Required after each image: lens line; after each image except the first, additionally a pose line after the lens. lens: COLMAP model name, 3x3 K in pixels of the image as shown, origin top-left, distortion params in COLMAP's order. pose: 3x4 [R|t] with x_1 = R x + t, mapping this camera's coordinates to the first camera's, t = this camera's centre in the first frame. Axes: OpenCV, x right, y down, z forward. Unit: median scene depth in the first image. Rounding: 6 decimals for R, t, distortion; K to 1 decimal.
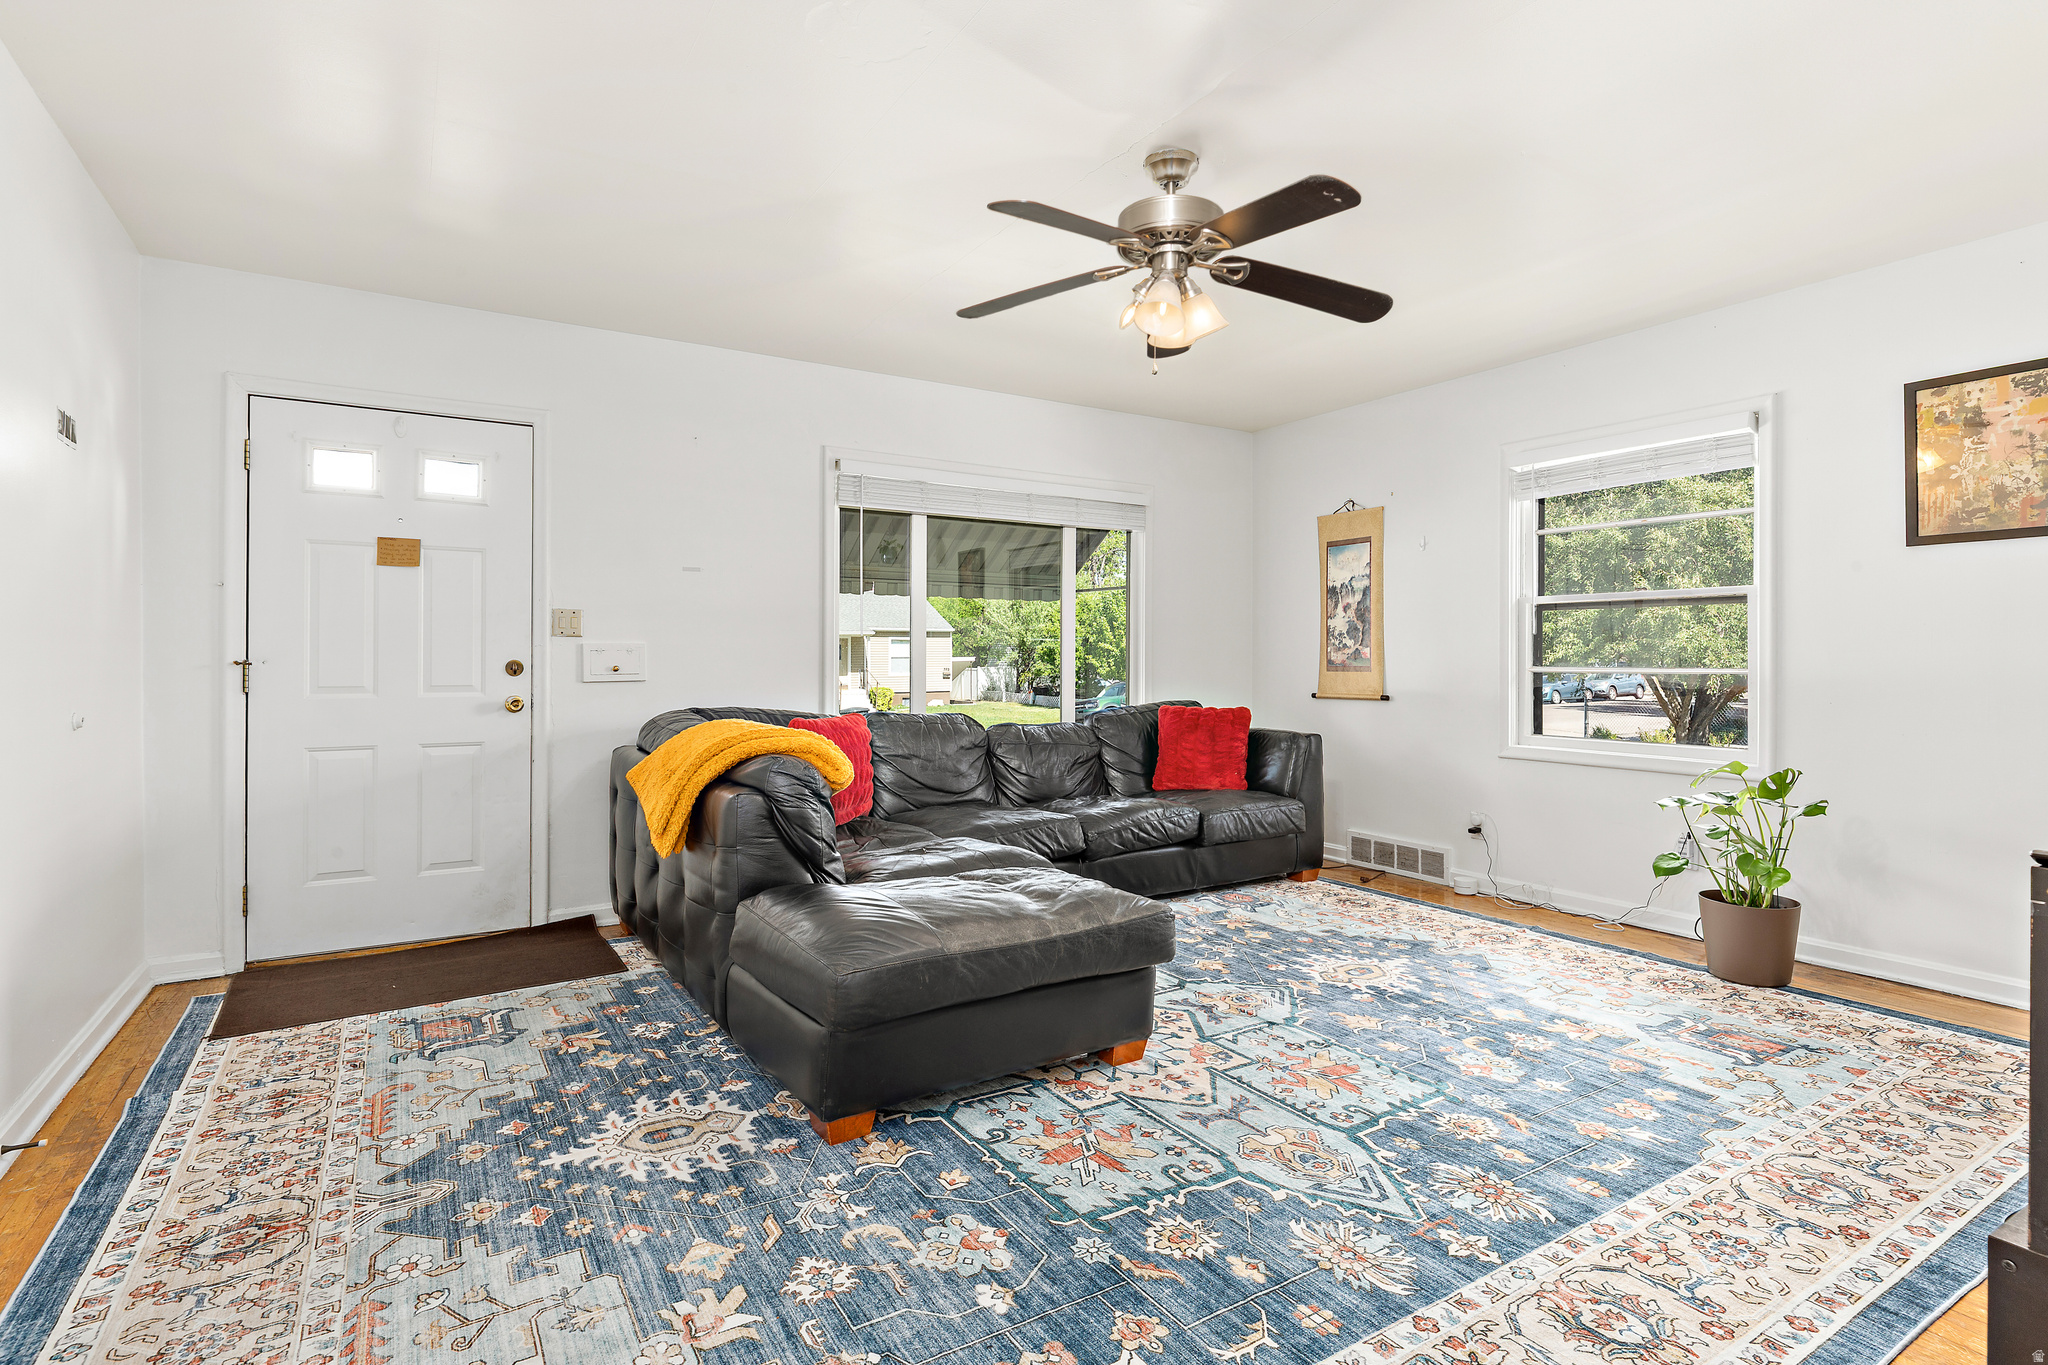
lens RADIAL K [[1007.4, 0, 1036.1], [0, 1007.4, 641.0], [0, 0, 1]] dist [0.002604, 0.001010]
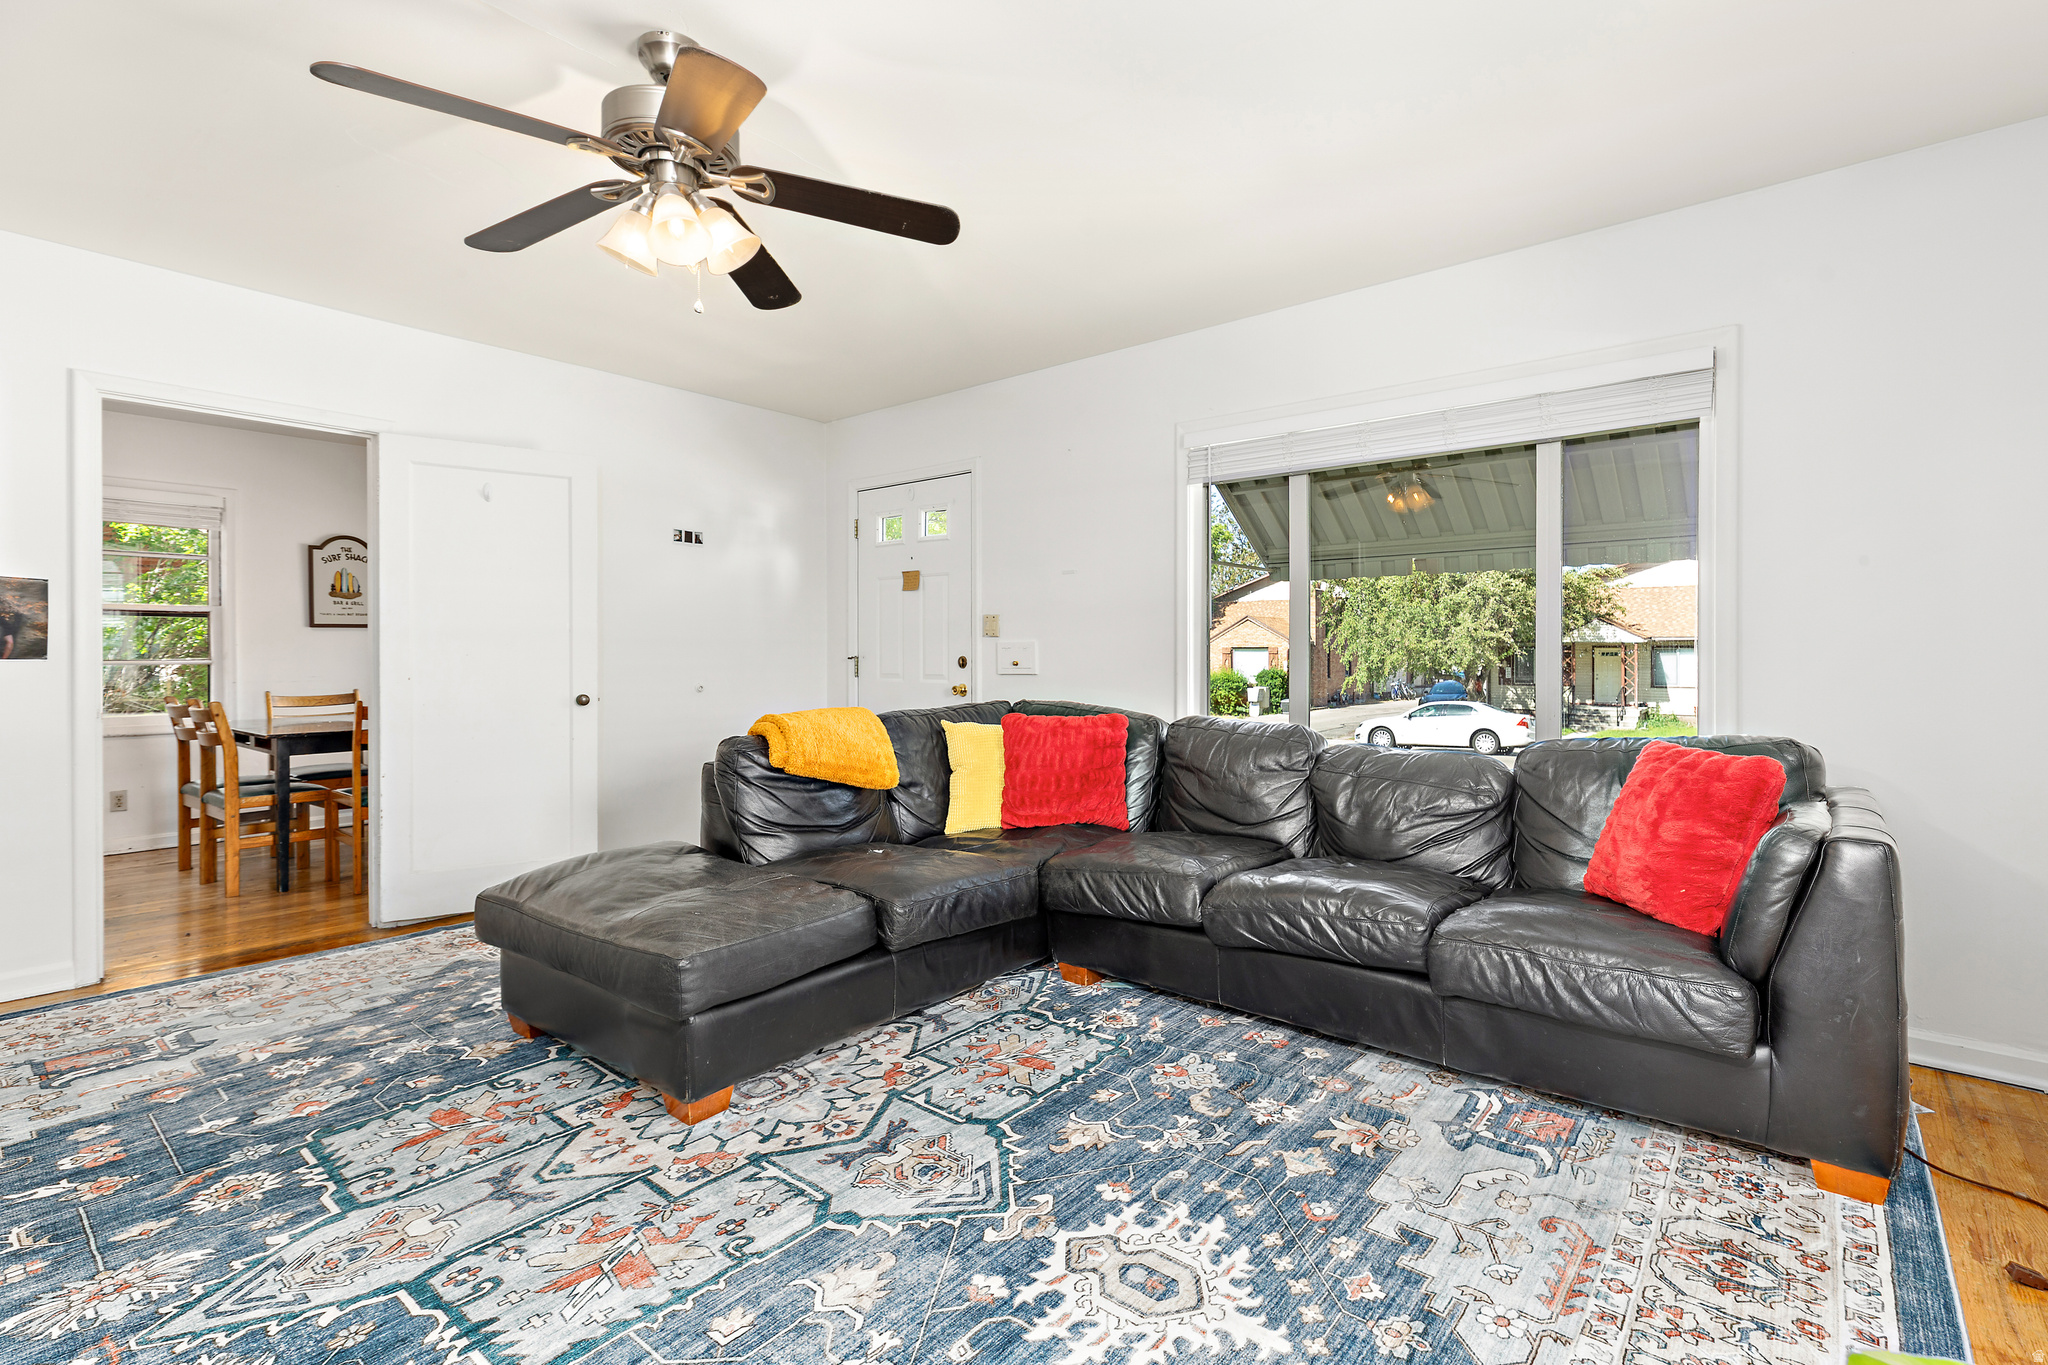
lens RADIAL K [[946.3, 0, 1061.8], [0, 946.3, 638.1], [0, 0, 1]] dist [0.005625, -0.000102]
pose [[0.326393, -0.019377, -0.945036, 1.101934], [0.018535, 0.999729, -0.014097, 0.024983], [0.945052, -0.012915, 0.326664, 1.184535]]
